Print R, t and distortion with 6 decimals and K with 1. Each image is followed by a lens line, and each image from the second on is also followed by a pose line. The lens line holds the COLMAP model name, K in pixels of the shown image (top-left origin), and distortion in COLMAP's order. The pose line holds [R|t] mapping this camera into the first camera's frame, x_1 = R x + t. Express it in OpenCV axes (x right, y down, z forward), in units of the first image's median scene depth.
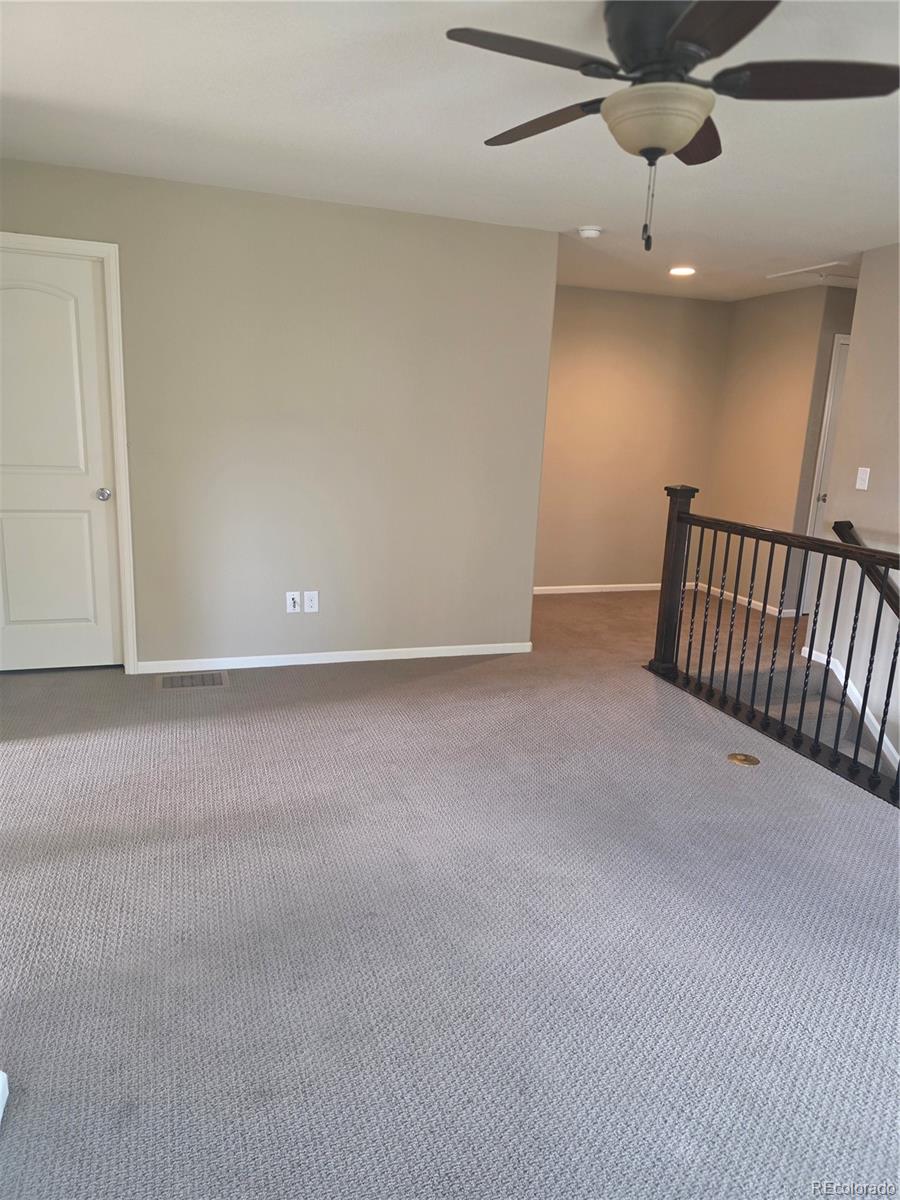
lens RADIAL K [[804.4, 0, 450.0], [0, 804.4, 600.0], [0, 0, 1]] dist [0.056240, -0.061004]
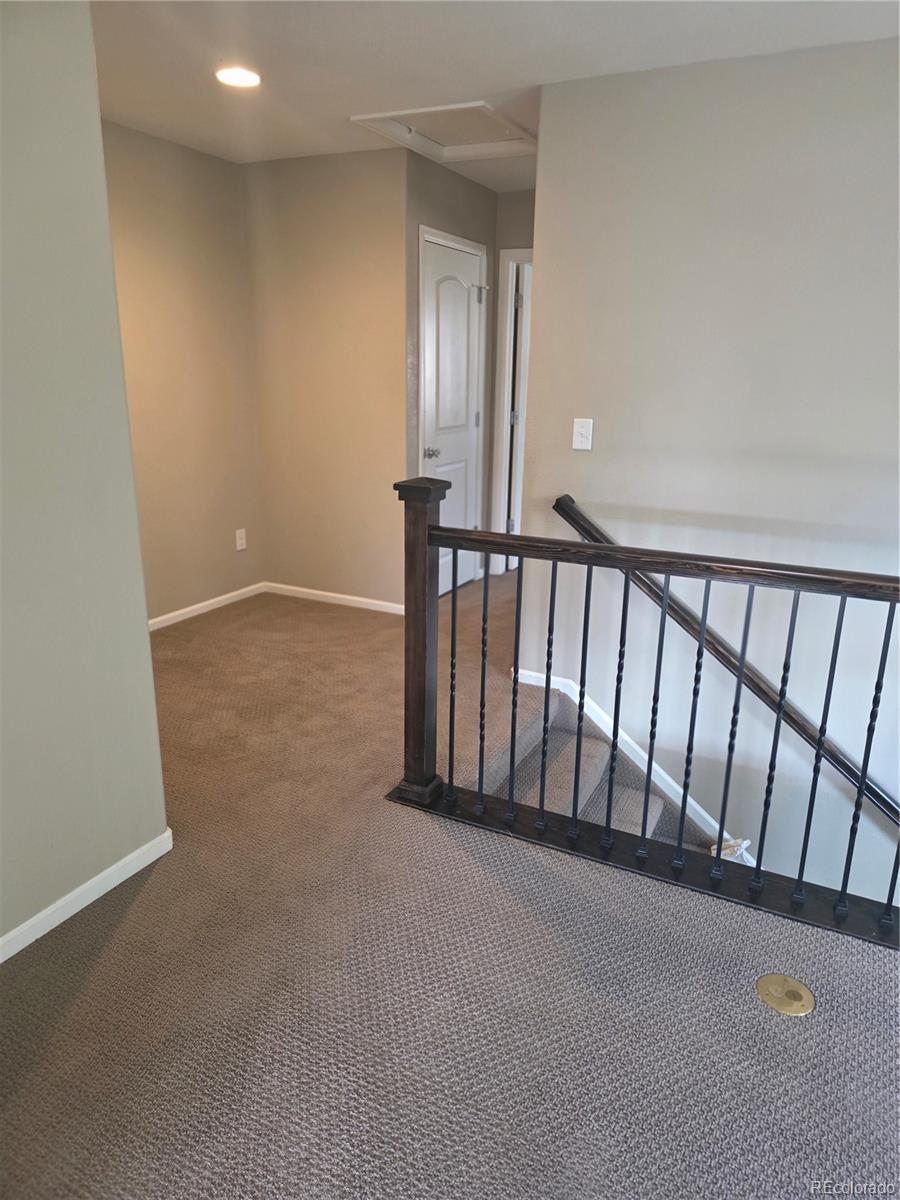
lens RADIAL K [[780.7, 0, 450.0], [0, 780.7, 600.0], [0, 0, 1]] dist [0.010152, -0.001308]
pose [[0.706050, -0.236727, 0.667423, -0.065963], [0.162623, 0.971485, 0.172539, -0.142560], [-0.689236, -0.013283, 0.724415, 0.576561]]
